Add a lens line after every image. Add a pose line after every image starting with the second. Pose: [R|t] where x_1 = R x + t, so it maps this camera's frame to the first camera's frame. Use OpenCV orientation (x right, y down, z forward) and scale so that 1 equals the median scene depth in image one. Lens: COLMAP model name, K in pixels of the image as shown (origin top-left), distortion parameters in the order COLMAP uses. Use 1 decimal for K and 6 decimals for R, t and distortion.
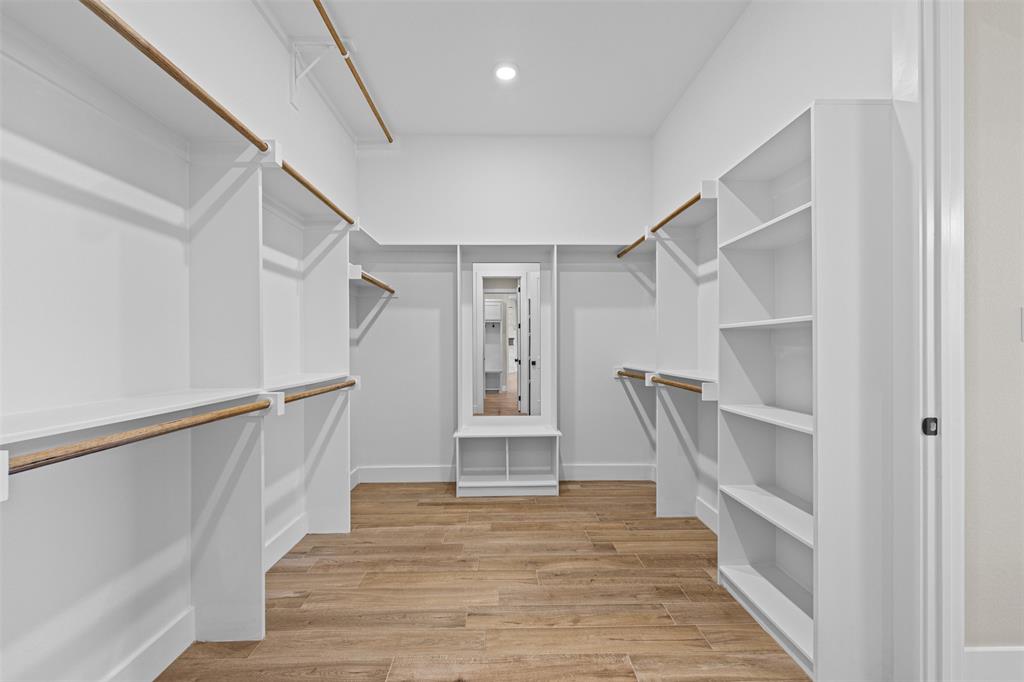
lens RADIAL K [[415.1, 0, 511.5], [0, 415.1, 345.4], [0, 0, 1]] dist [-0.005099, 0.001203]
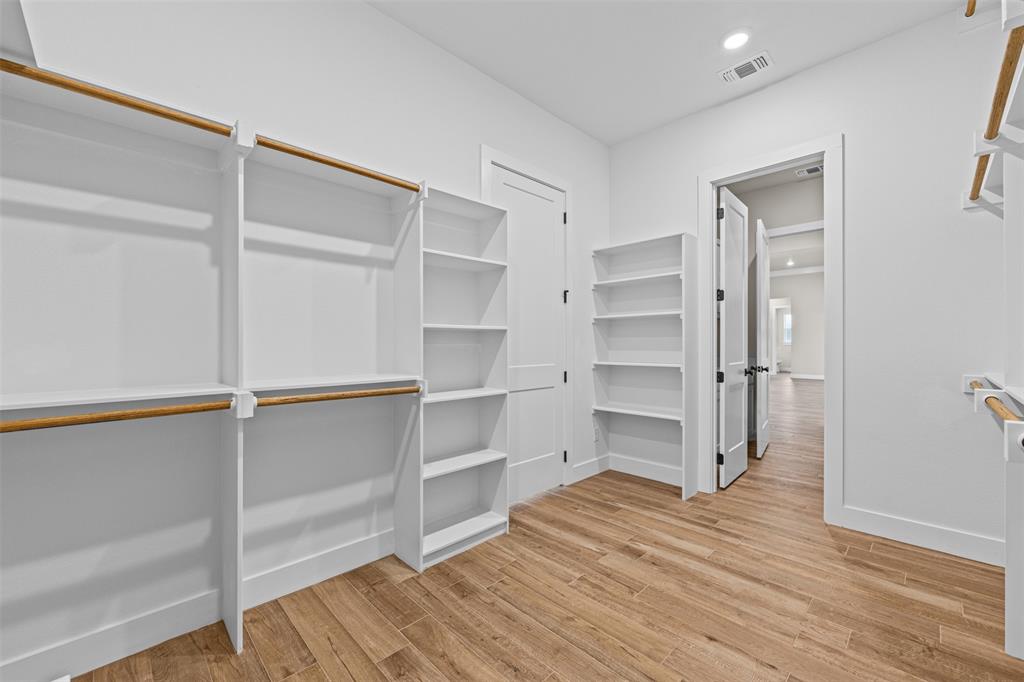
lens RADIAL K [[415.1, 0, 511.9], [0, 415.1, 343.4], [0, 0, 1]] dist [-0.005099, 0.001203]
pose [[-0.683655, 0.004846, 0.729789, -0.478355], [0.001128, 0.999984, -0.005585, 0.012829], [-0.729804, -0.002995, -0.683649, 1.789316]]
